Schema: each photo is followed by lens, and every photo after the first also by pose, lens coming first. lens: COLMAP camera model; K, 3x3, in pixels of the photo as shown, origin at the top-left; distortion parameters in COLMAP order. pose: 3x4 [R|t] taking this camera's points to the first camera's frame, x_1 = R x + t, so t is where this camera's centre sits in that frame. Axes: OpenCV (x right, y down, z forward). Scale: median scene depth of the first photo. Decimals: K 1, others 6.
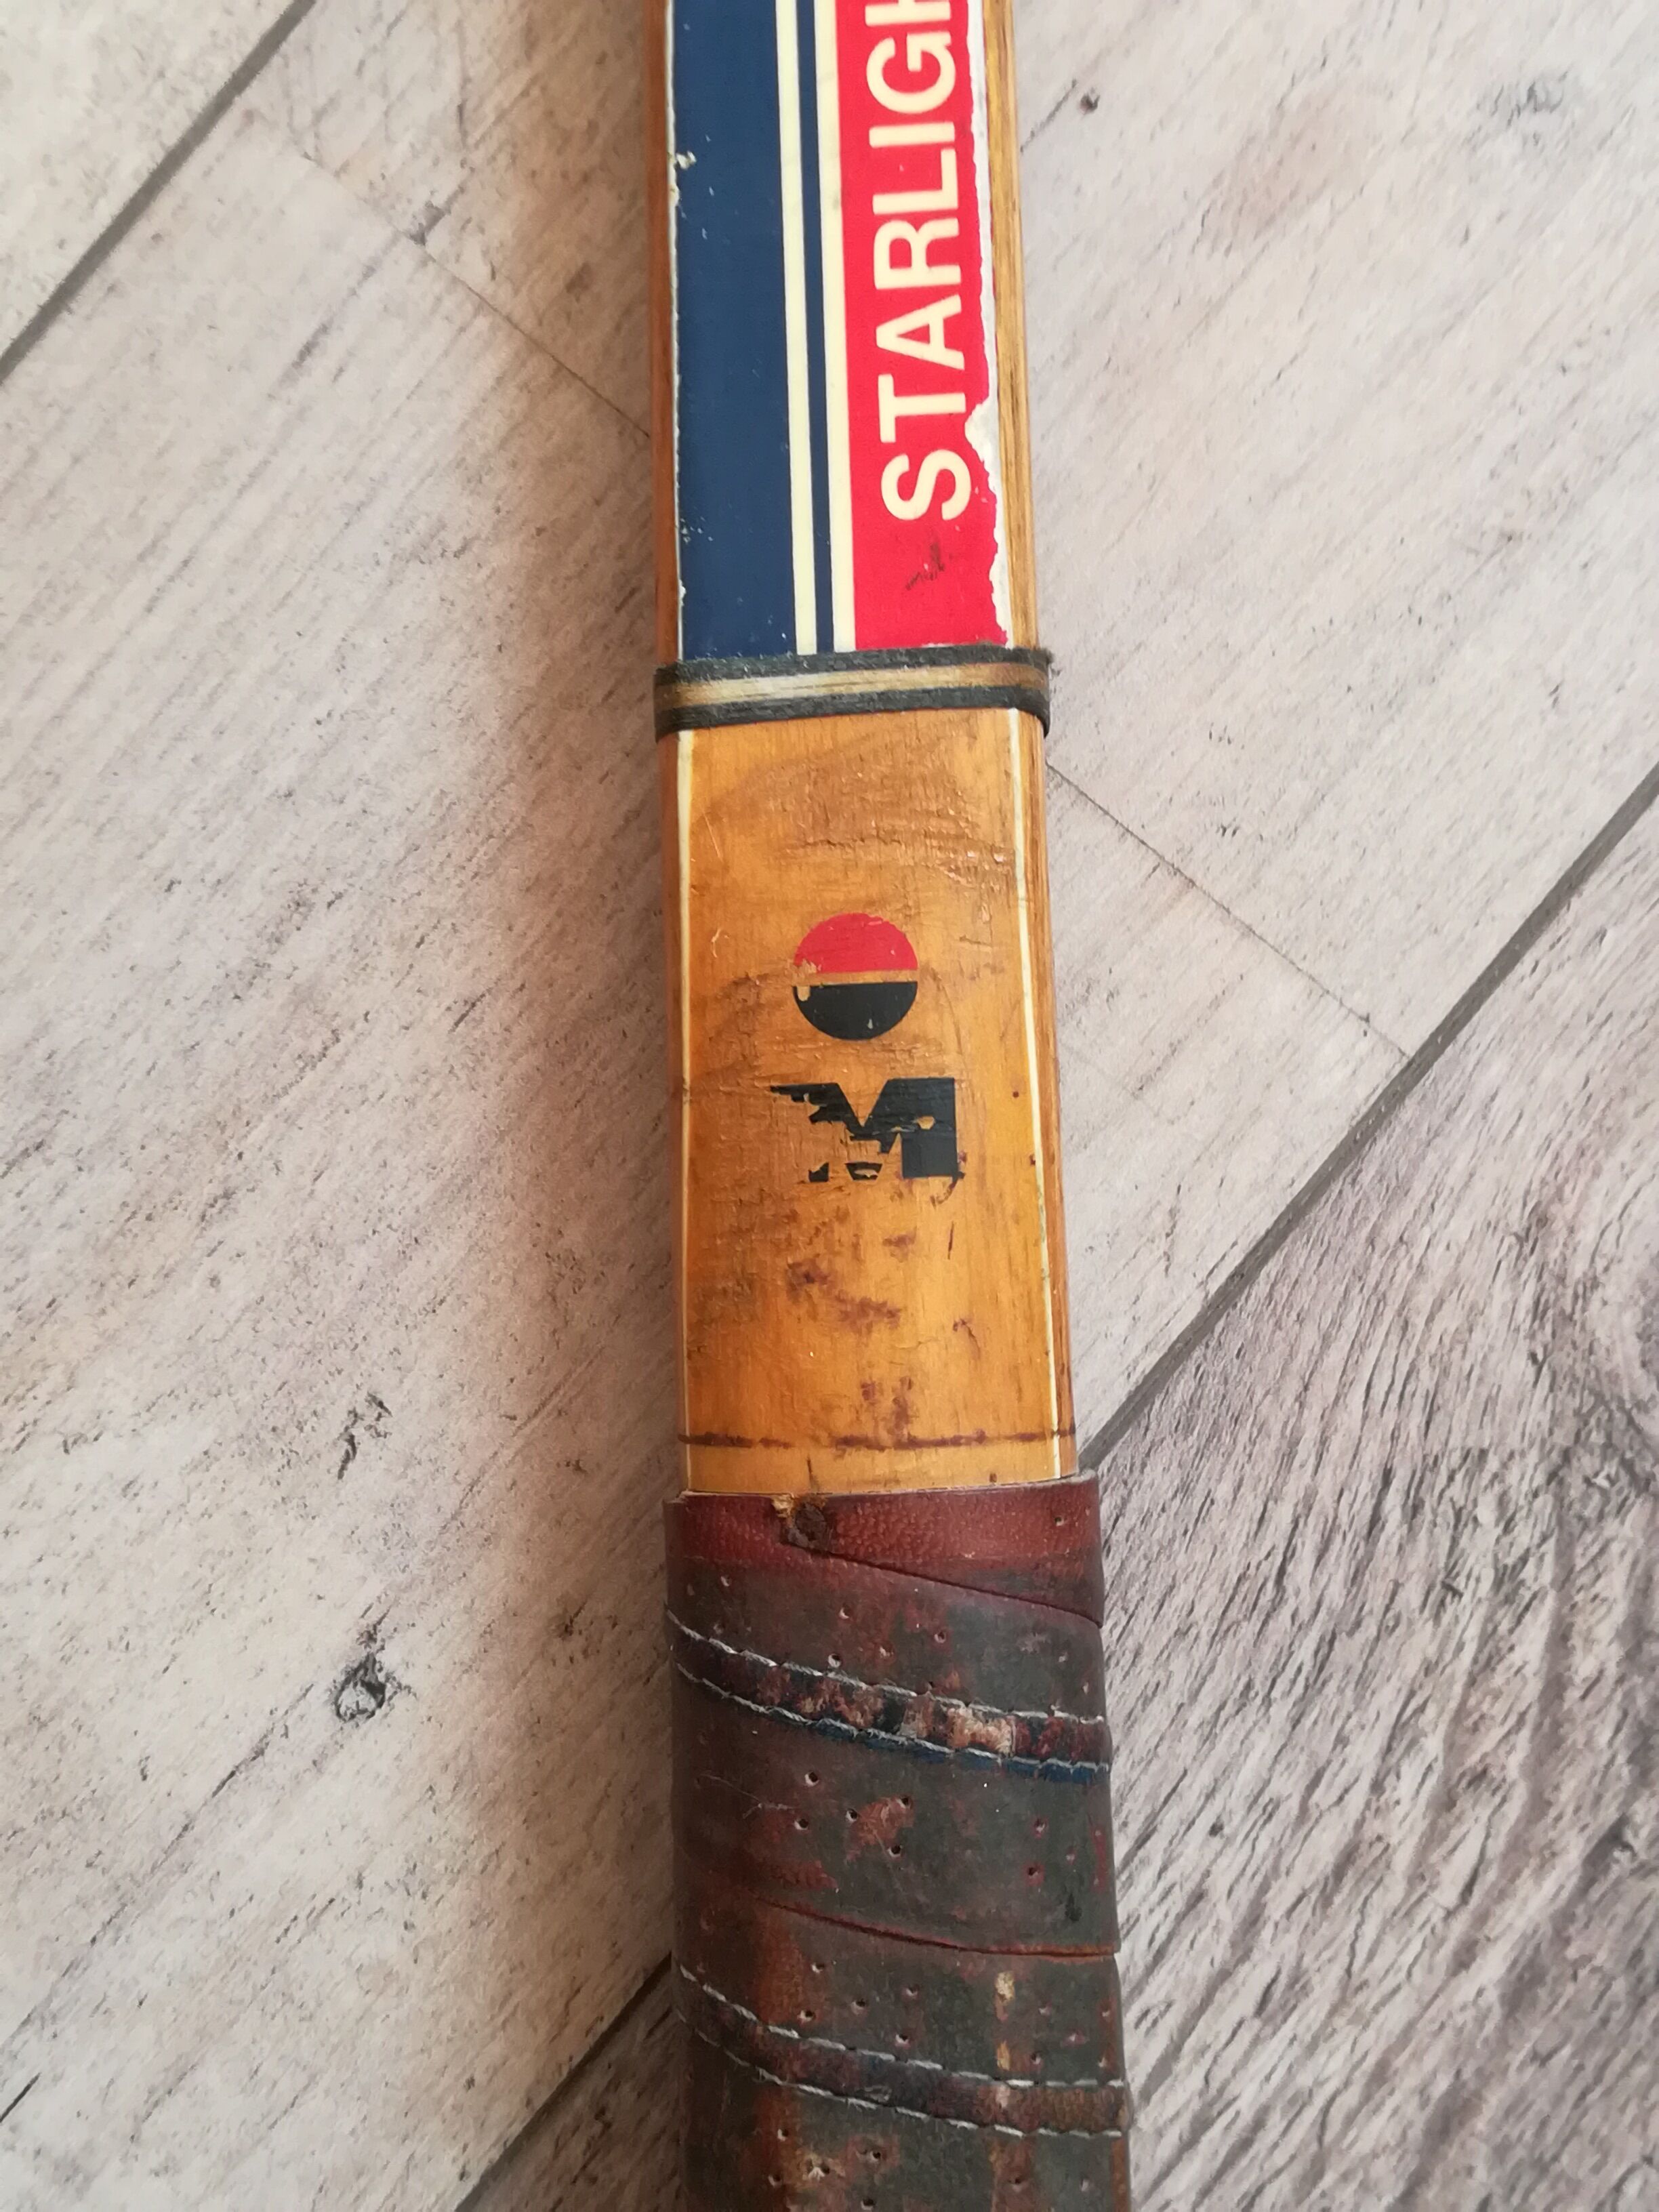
lens RADIAL K [[2576.7, 0, 814.4], [0, 2576.7, 1151.4], [0, 0, 1]] dist [0.116229, -0.309312]
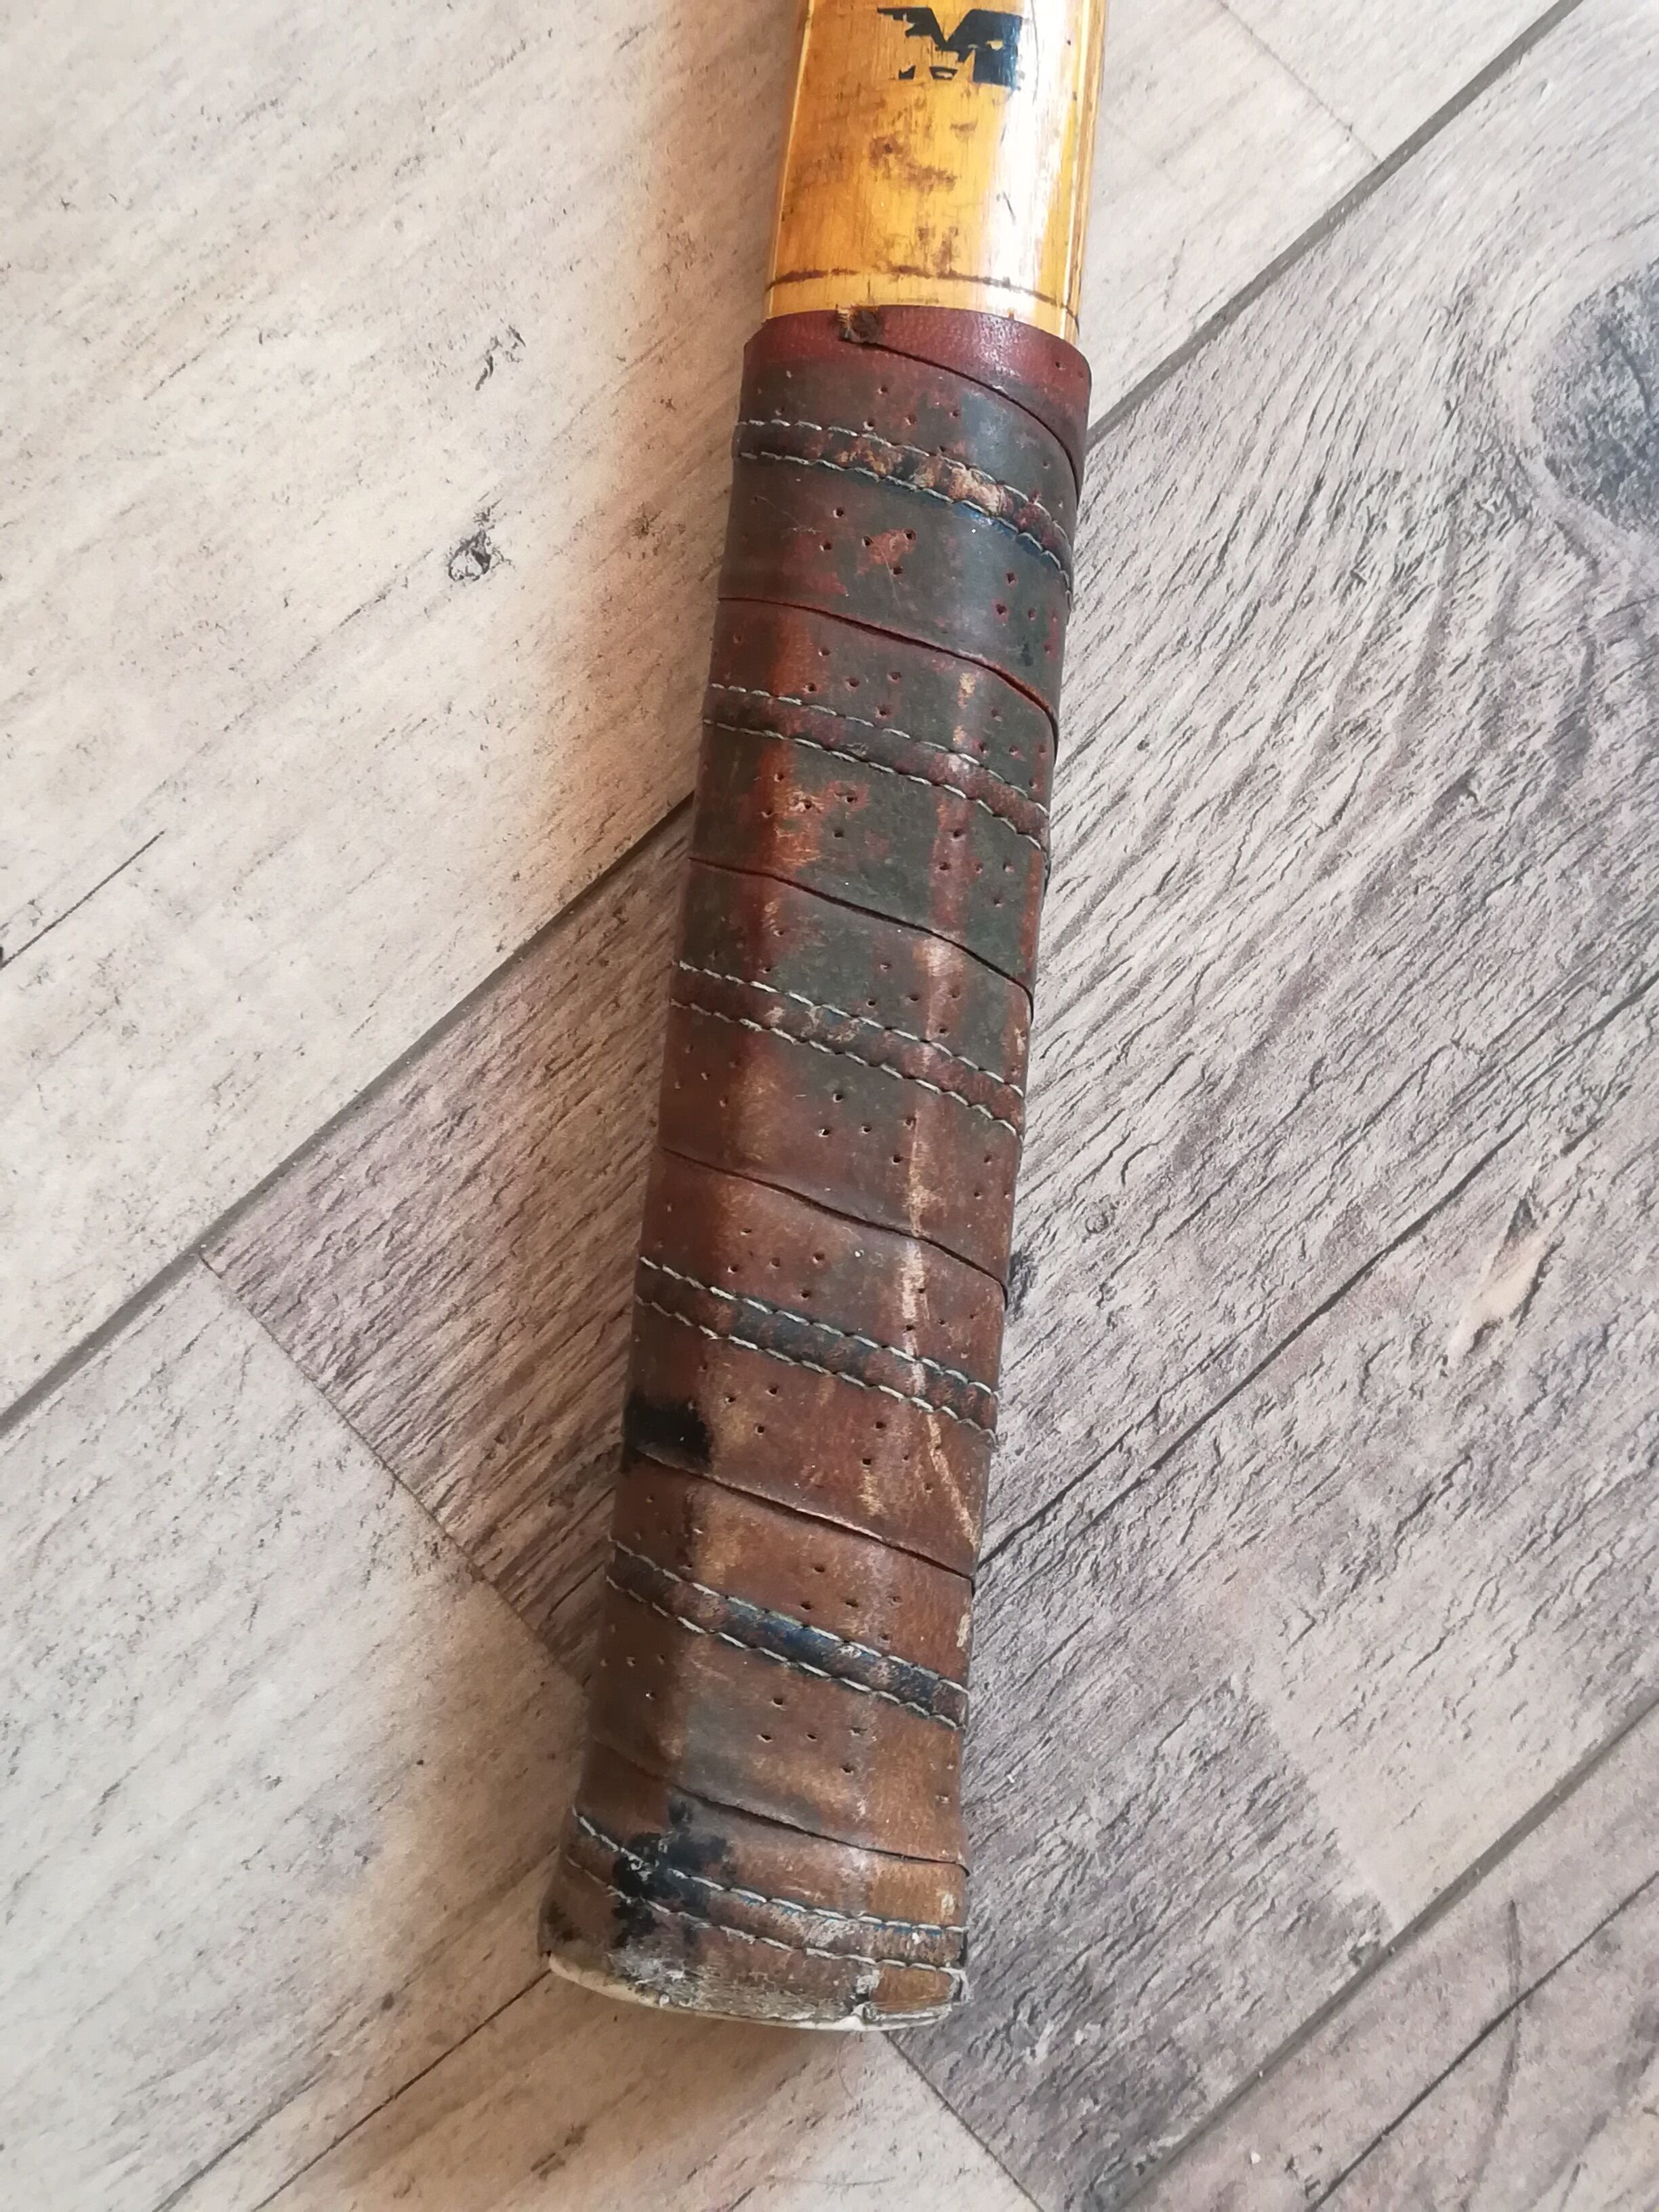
lens RADIAL K [[2576.7, 0, 814.4], [0, 2576.7, 1151.4], [0, 0, 1]] dist [0.116229, -0.309312]
pose [[0.990568, 0.137010, -0.001668, 0.028041], [-0.136848, 0.988636, -0.062226, 0.550217], [-0.006876, 0.061868, 0.998061, -0.217126]]
